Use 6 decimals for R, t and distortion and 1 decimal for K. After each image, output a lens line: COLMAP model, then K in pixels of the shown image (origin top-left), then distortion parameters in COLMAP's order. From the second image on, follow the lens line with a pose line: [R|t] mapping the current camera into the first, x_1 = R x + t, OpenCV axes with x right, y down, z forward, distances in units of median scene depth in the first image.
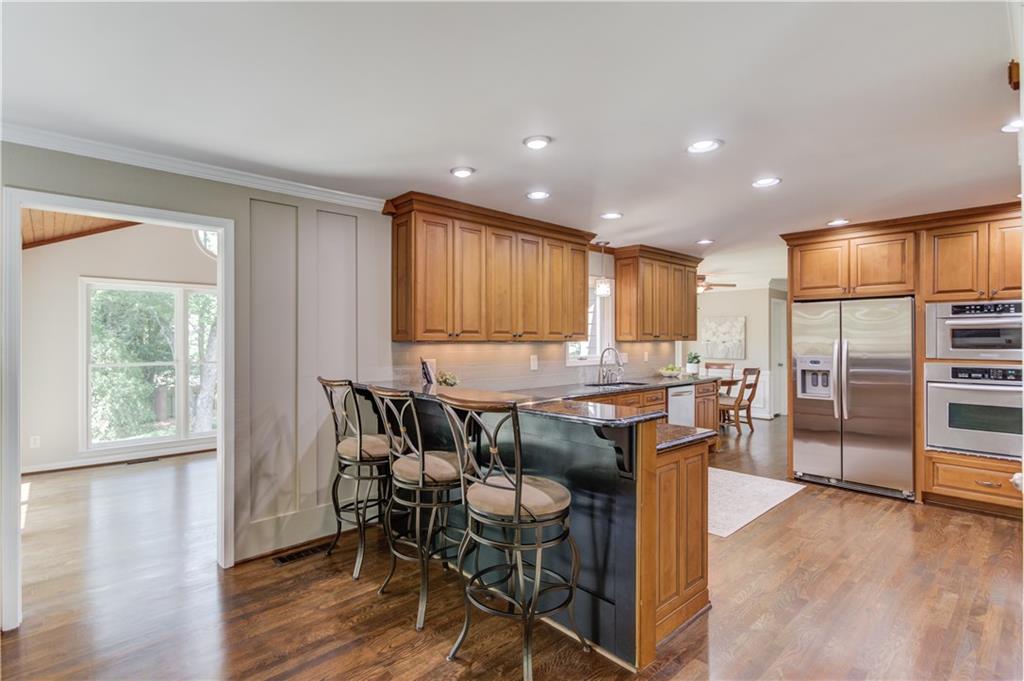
lens RADIAL K [[487.9, 0, 486.6], [0, 487.9, 339.0], [0, 0, 1]] dist [-0.001442, 0.000404]
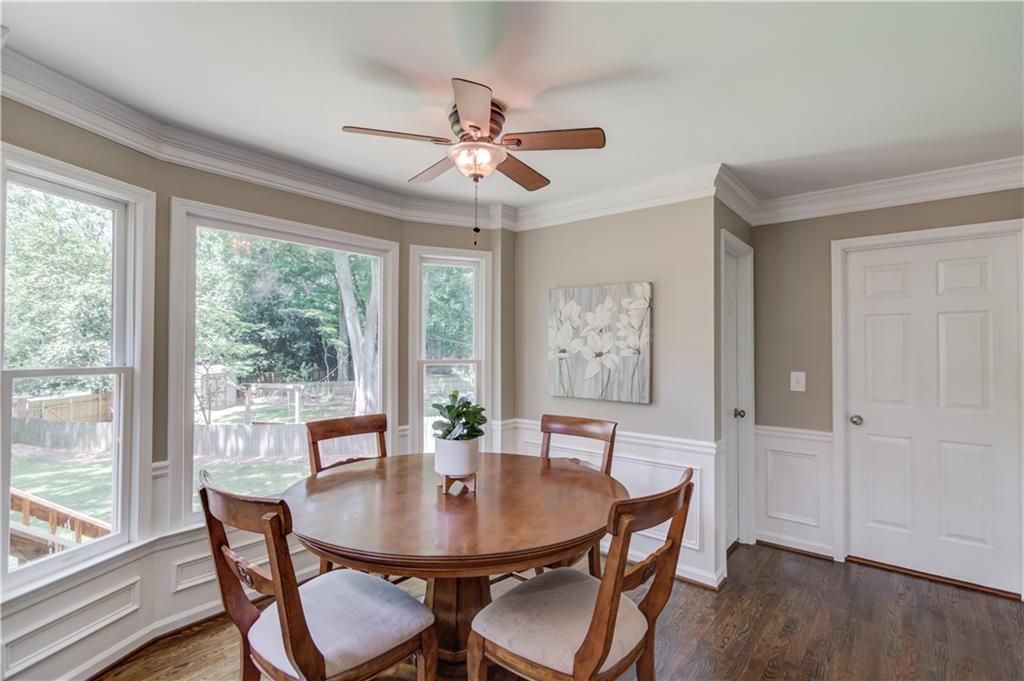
lens RADIAL K [[487.9, 0, 515.7], [0, 487.9, 338.1], [0, 0, 1]] dist [-0.001442, 0.000404]
pose [[0.986826, 0.007714, 0.161599, 0.722074], [-0.005258, 0.999864, -0.015625, 0.000127], [-0.161698, 0.014569, 0.986733, 1.282004]]
